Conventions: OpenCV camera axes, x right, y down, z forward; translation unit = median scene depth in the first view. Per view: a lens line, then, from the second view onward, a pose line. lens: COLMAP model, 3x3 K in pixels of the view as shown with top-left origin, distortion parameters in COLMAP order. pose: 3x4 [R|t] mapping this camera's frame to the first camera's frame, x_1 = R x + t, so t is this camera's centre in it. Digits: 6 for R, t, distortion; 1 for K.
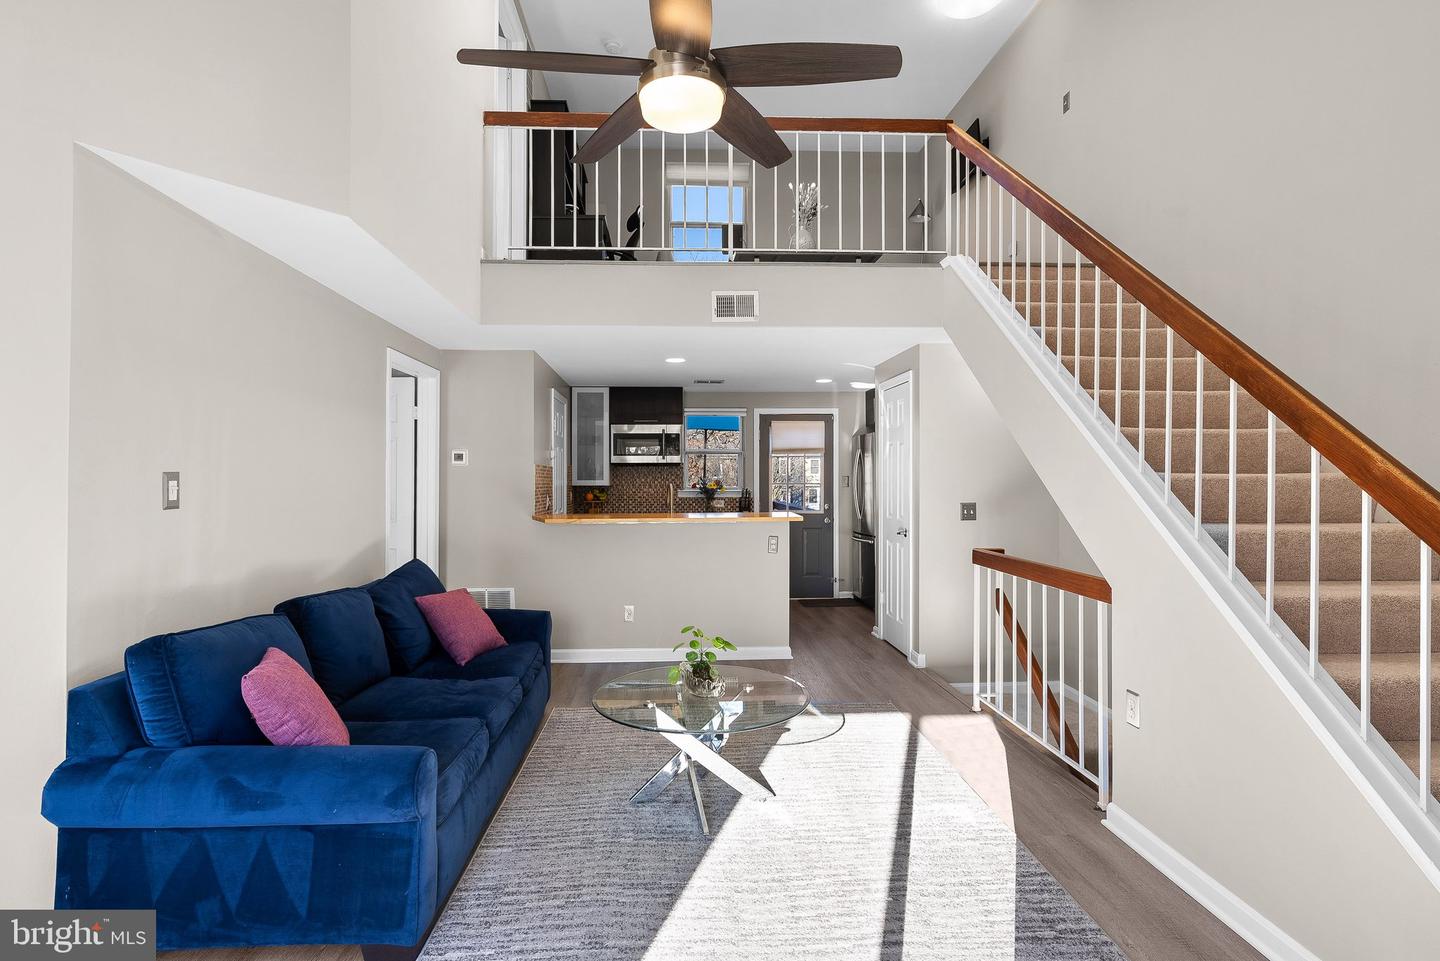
lens RADIAL K [[681.8, 0, 696.2], [0, 681.8, 474.8], [0, 0, 1]] dist [-0.001506, 0.000012]
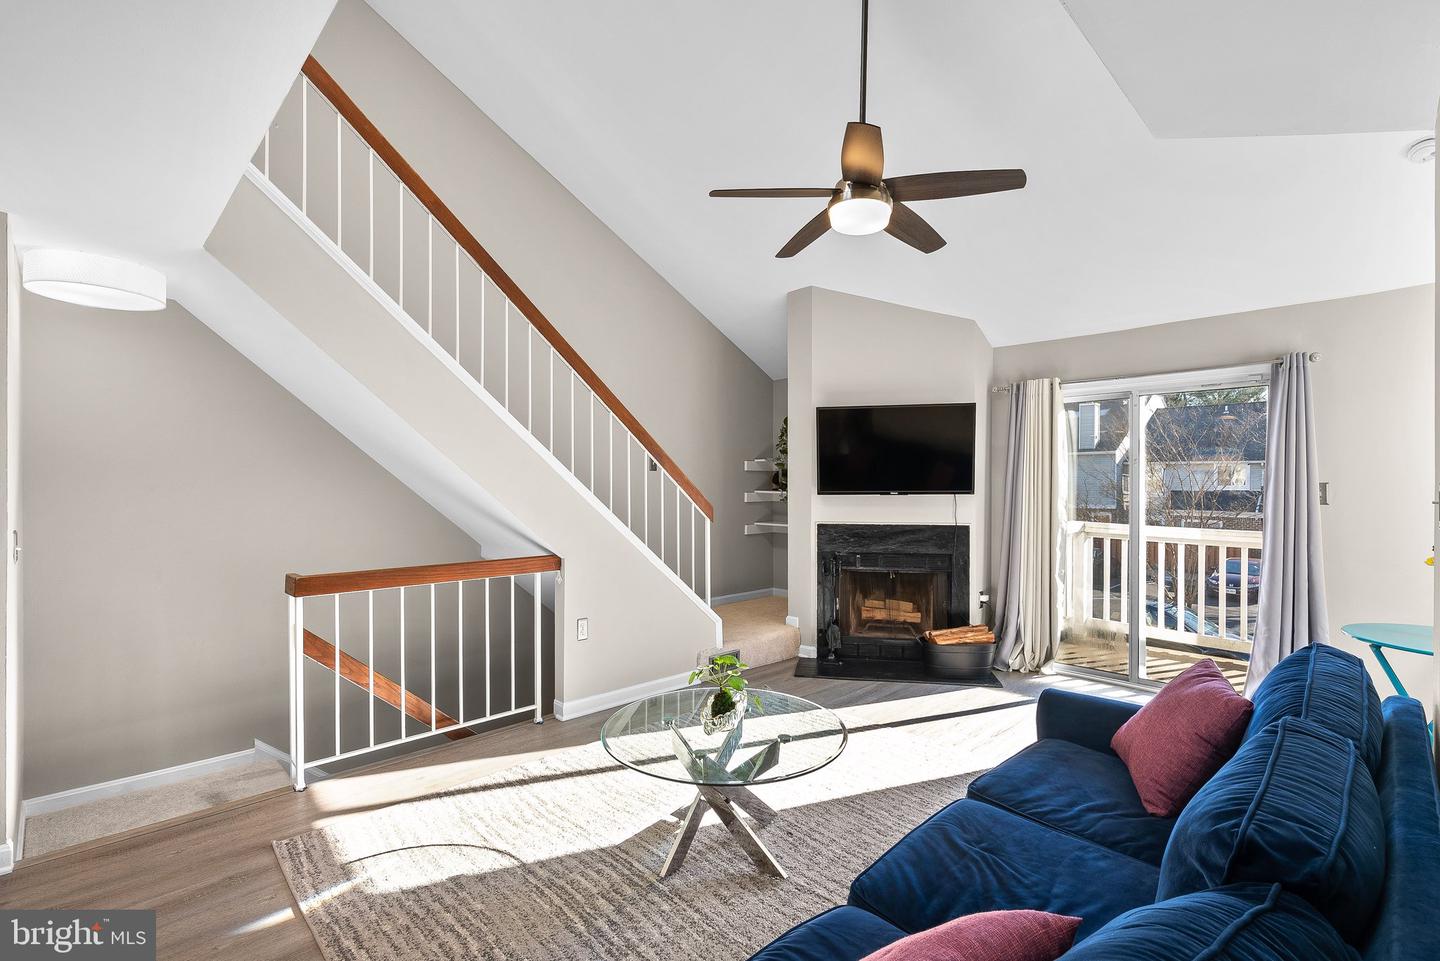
lens RADIAL K [[655.8, 0, 720.0], [0, 655.8, 480.5], [0, 0, 1]] dist [-0.059625, 0.000138]
pose [[-0.661103, 0.001624, 0.750293, -0.247425], [0.000782, 0.999999, -0.001476, 0.000713], [-0.750295, -0.000389, -0.661104, 0.629402]]
